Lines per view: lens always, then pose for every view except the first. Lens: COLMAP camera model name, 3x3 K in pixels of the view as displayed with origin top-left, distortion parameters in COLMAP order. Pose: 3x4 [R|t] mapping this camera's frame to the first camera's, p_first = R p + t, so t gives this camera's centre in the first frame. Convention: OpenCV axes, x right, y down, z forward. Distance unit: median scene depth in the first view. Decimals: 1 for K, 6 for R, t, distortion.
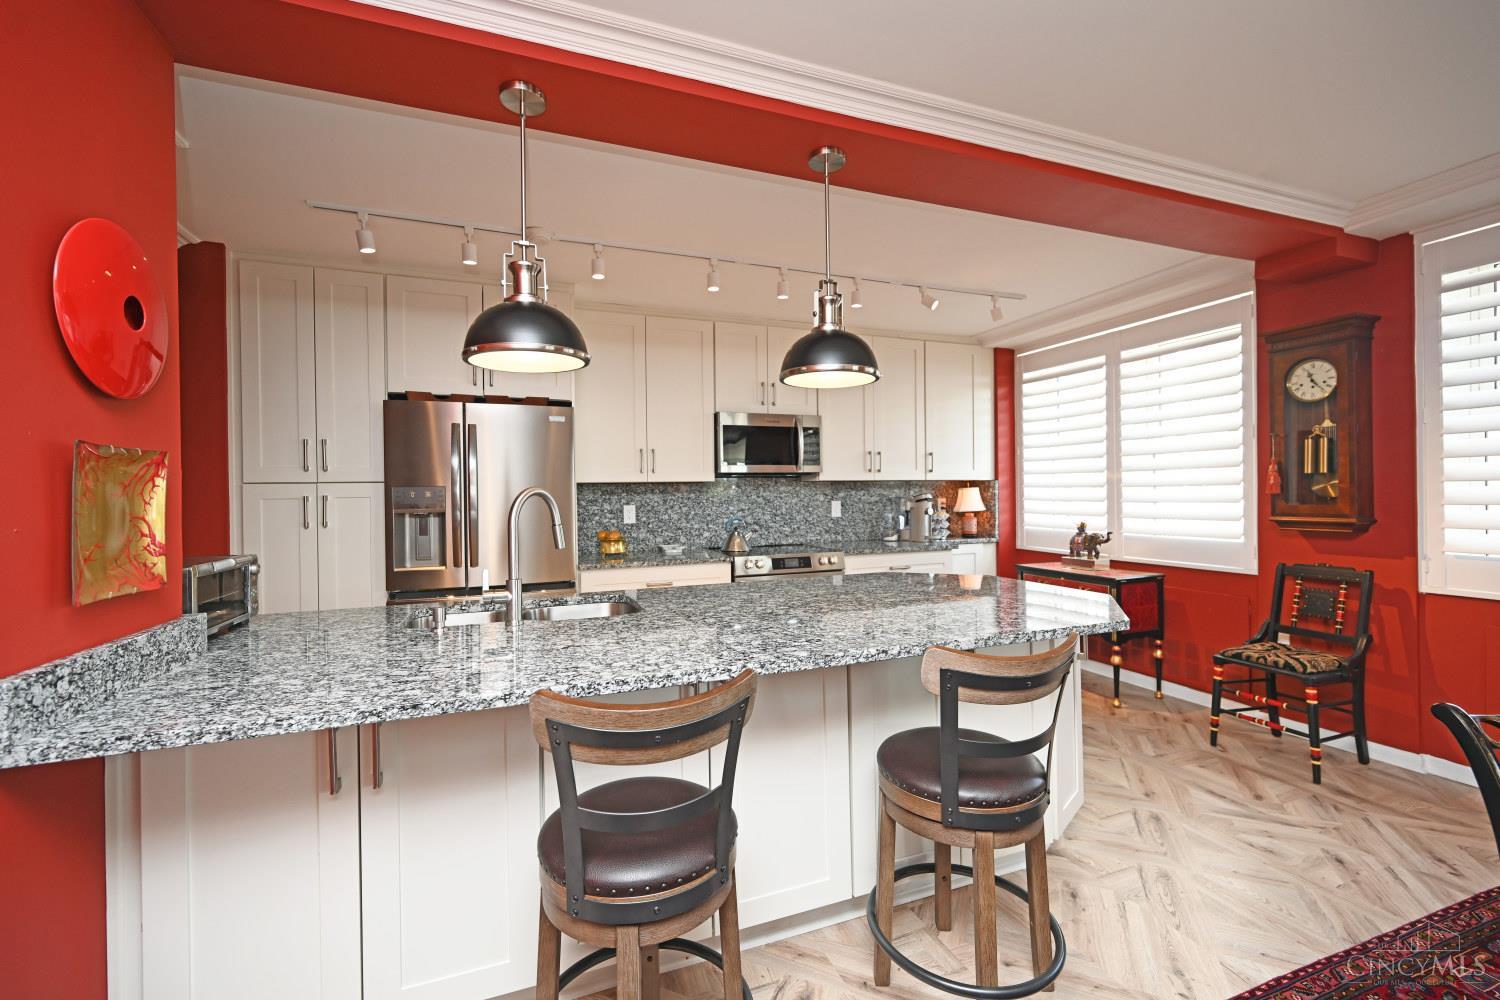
lens RADIAL K [[604.9, 0, 738.0], [0, 604.9, 498.1], [0, 0, 1]] dist [0.001396, -0.000534]
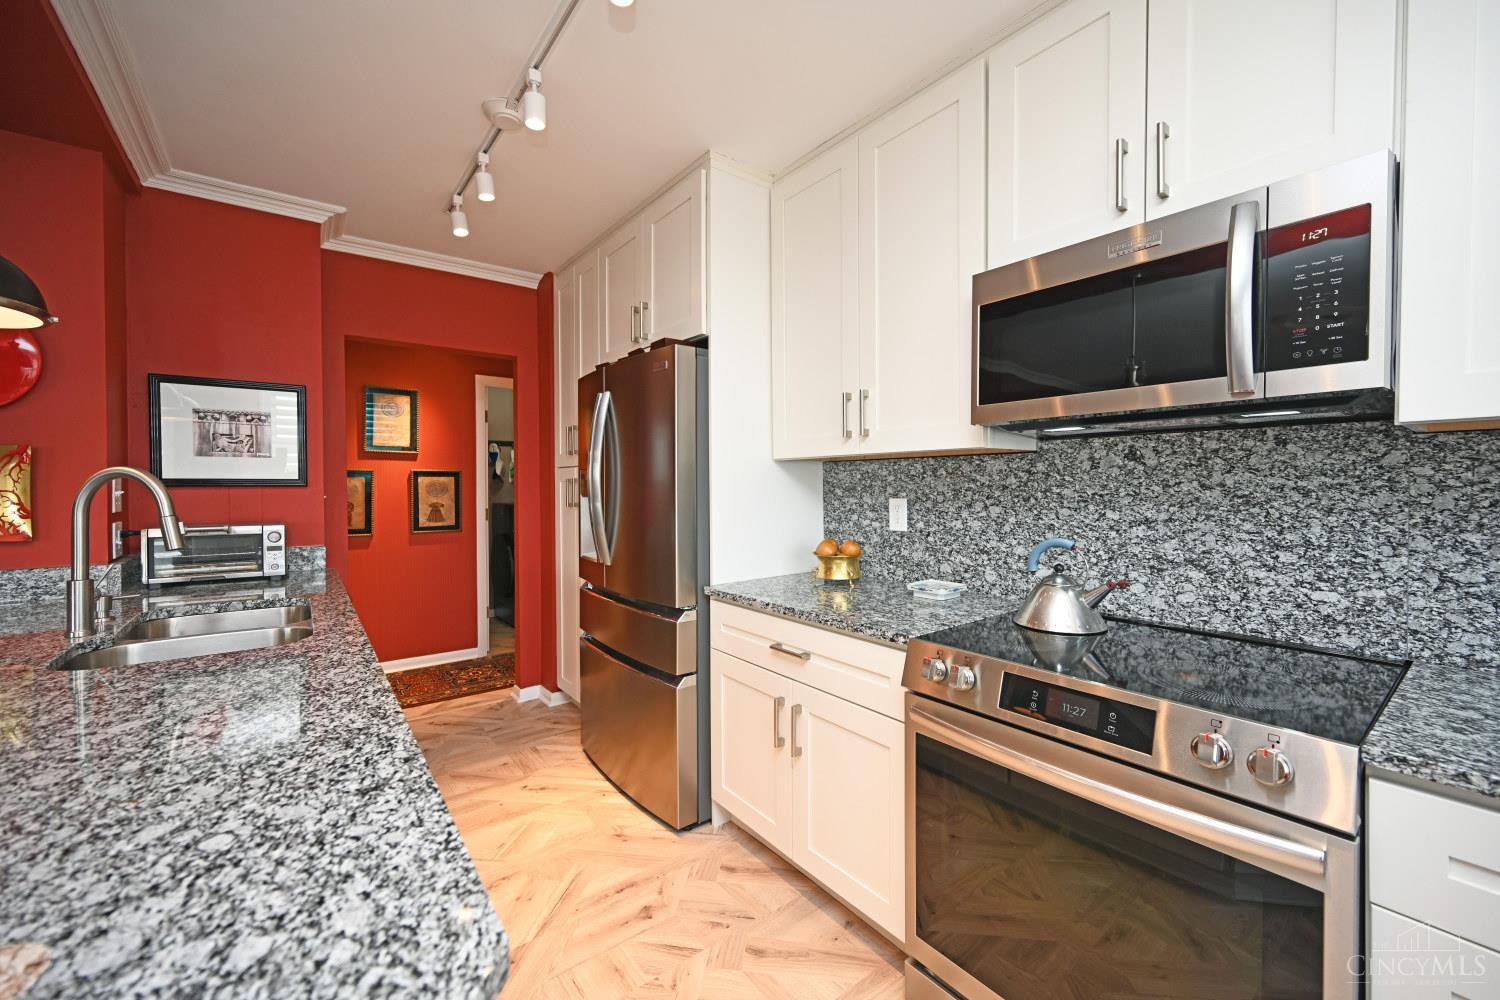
lens RADIAL K [[604.9, 0, 746.5], [0, 604.9, 494.8], [0, 0, 1]] dist [0.001396, -0.000534]
pose [[0.300592, 0.026846, -0.953375, 0.302643], [-0.008352, 0.999640, 0.025515, -0.004055], [0.953716, 0.000293, 0.300708, 0.704563]]
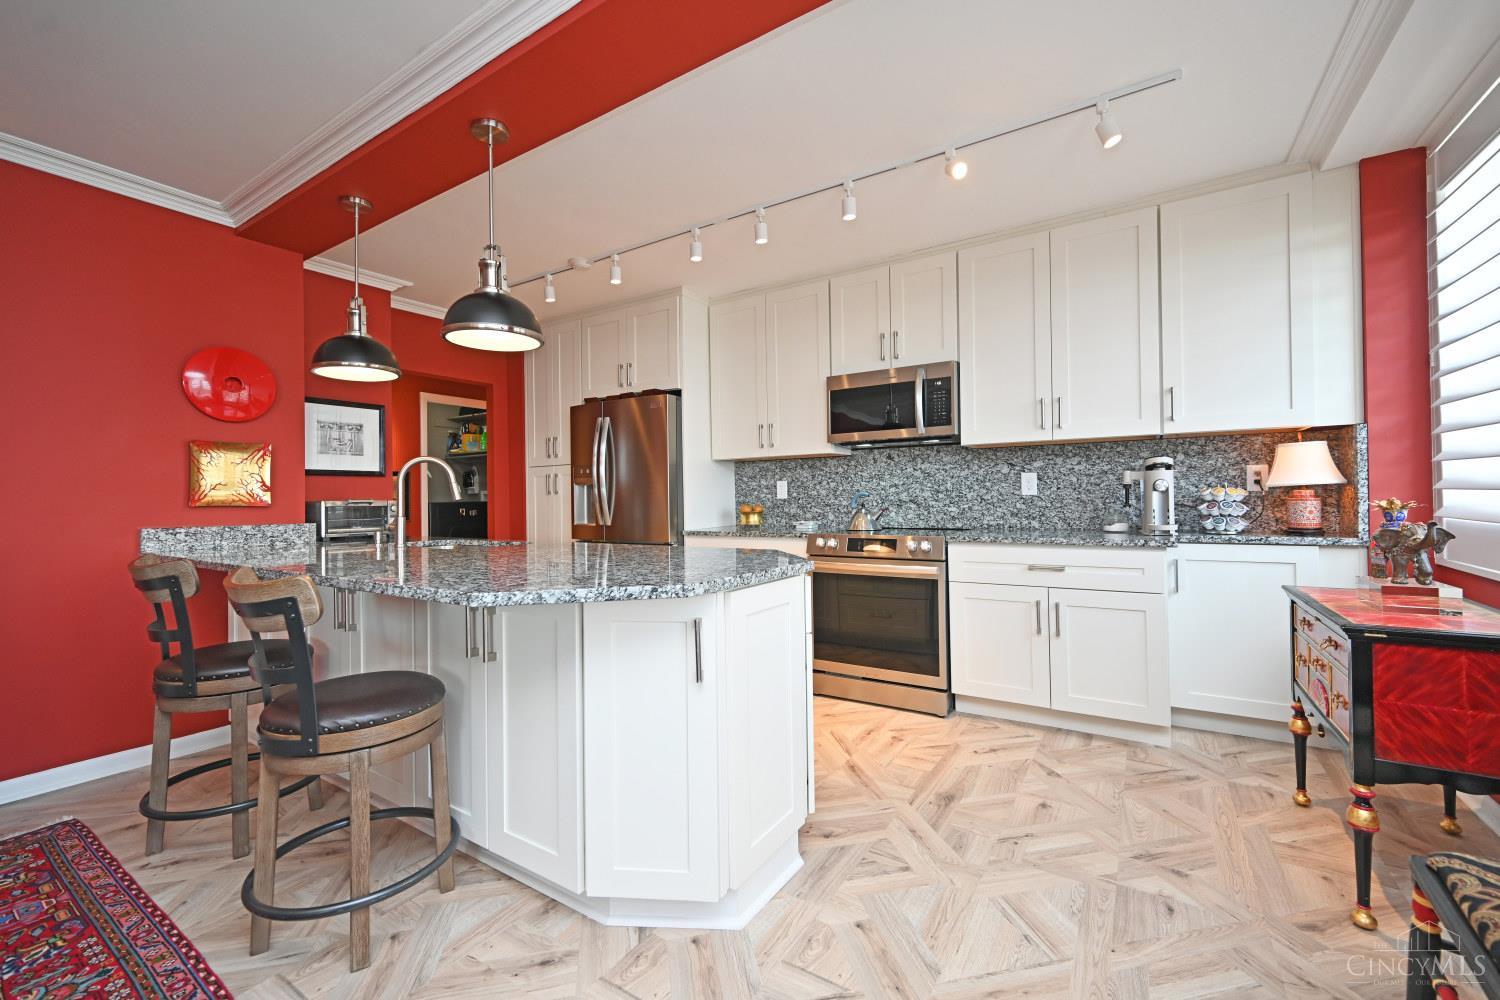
lens RADIAL K [[604.9, 0, 758.0], [0, 604.9, 496.7], [0, 0, 1]] dist [0.001396, -0.000534]
pose [[0.605041, 0.003371, -0.796188, 0.612089], [0.001008, 0.999987, 0.005000, 0.033325], [0.796194, -0.003828, 0.605029, 0.348507]]
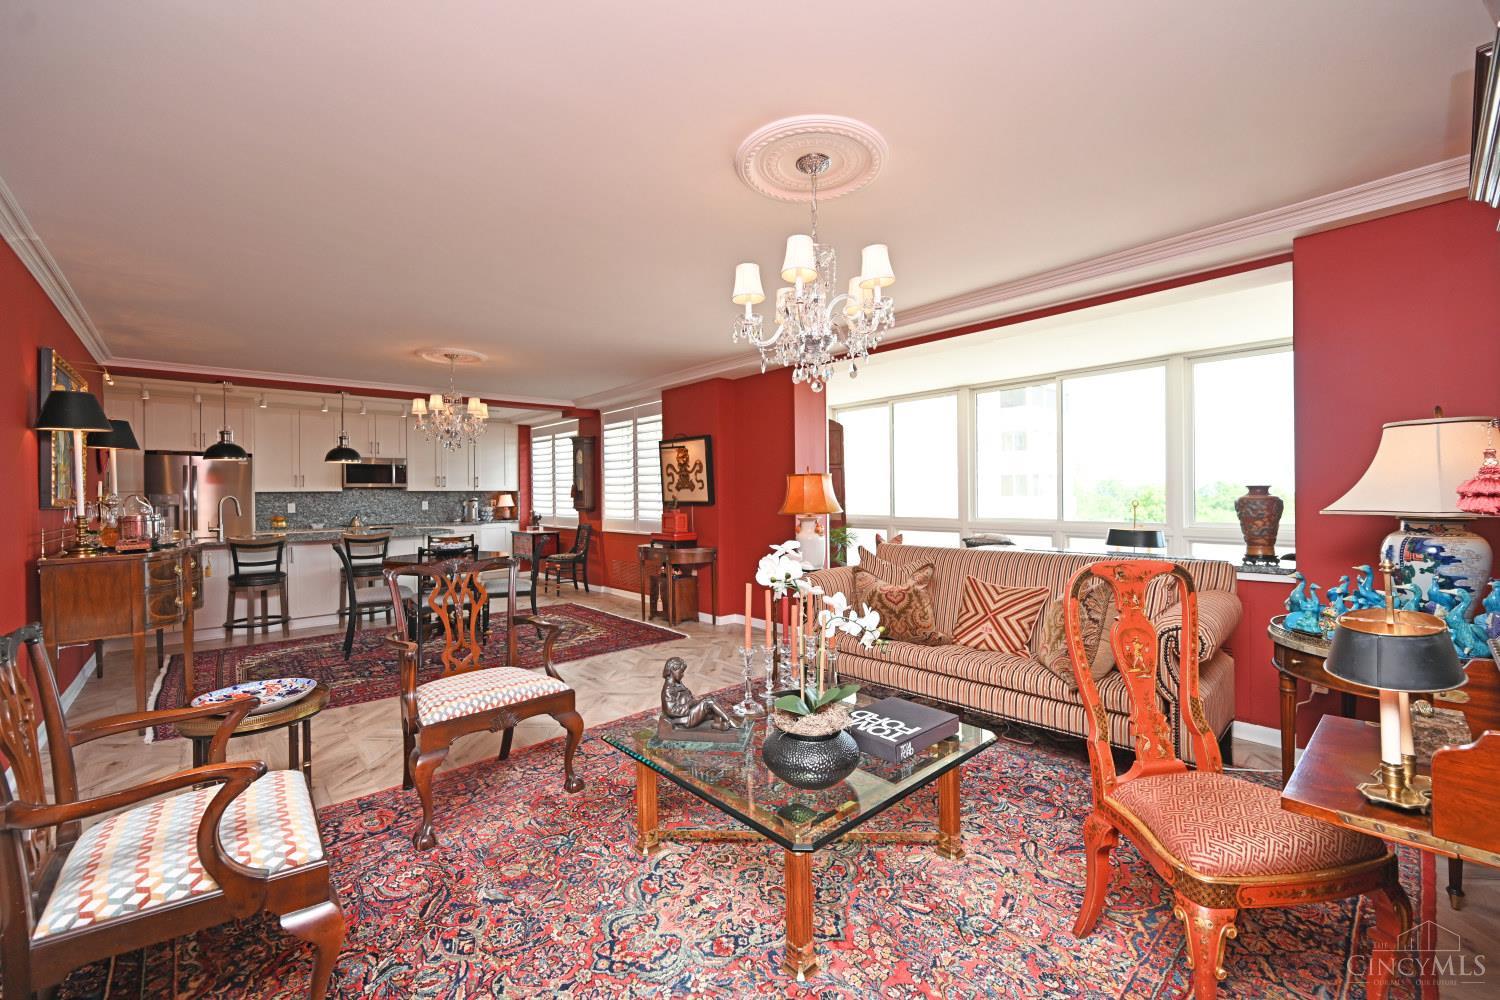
lens RADIAL K [[604.9, 0, 744.1], [0, 604.9, 495.9], [0, 0, 1]] dist [0.001396, -0.000534]
pose [[0.932421, 0.004022, 0.361351, 0.466654], [-0.000387, 0.999949, -0.010130, 0.007665], [-0.361374, 0.009305, 0.932375, -1.313489]]
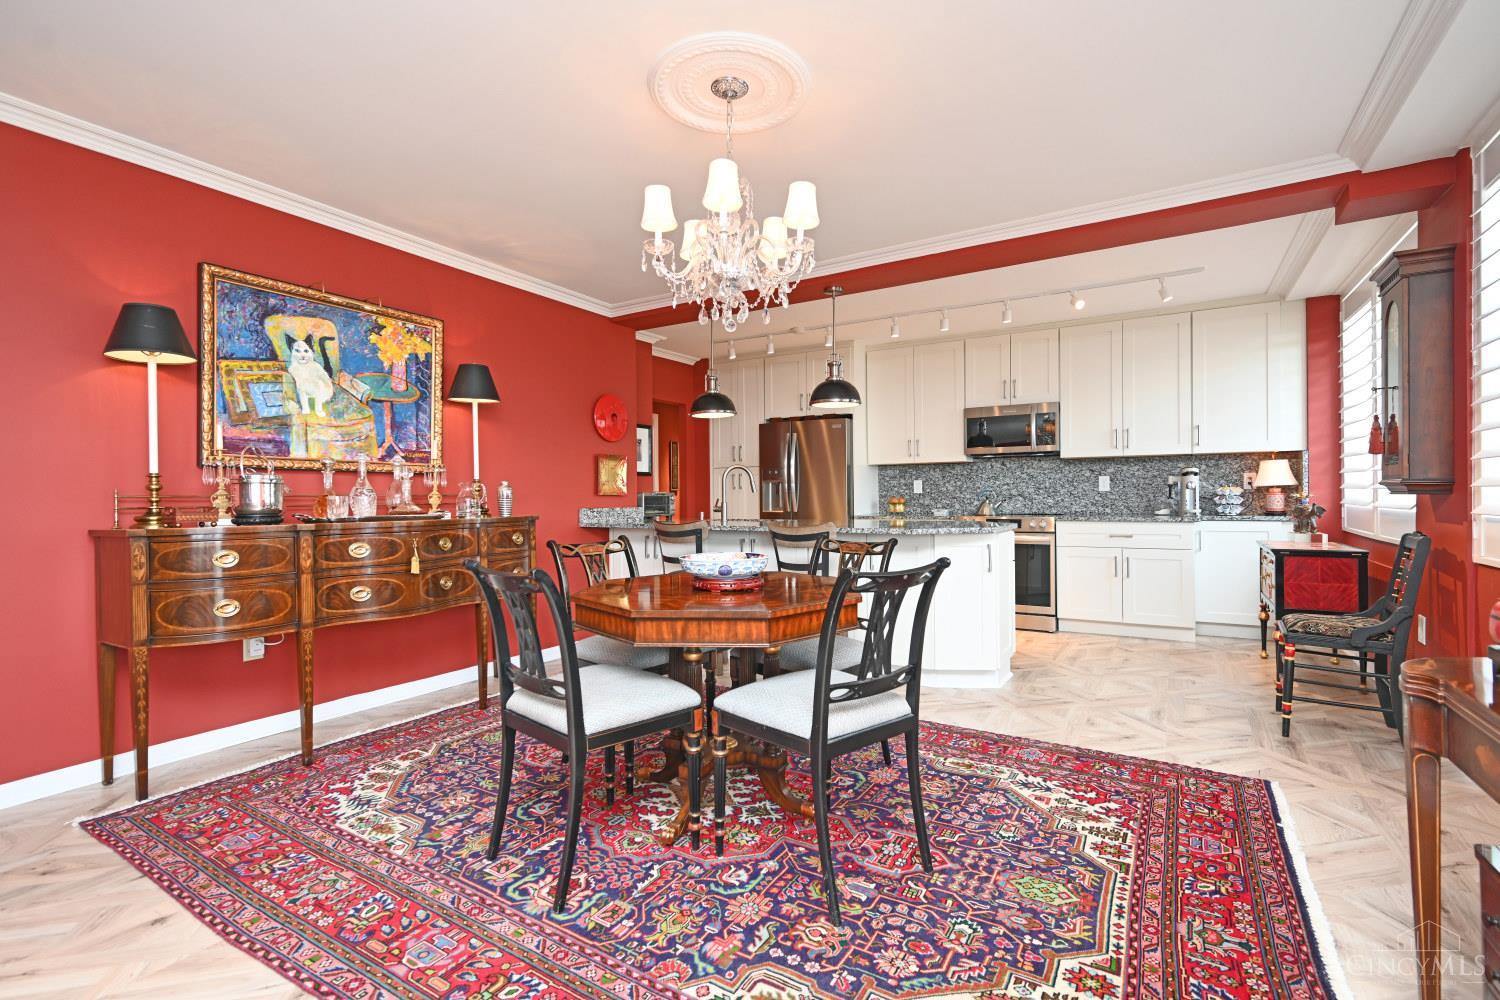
lens RADIAL K [[679.0, 0, 760.4], [0, 679.0, 497.8], [0, 0, 1]] dist [-0.000351, 0.000748]
pose [[0.621236, 0.010590, -0.783552, 0.825190], [-0.004843, 0.999941, 0.009675, 0.039214], [0.783609, -0.002215, 0.621251, -0.259183]]
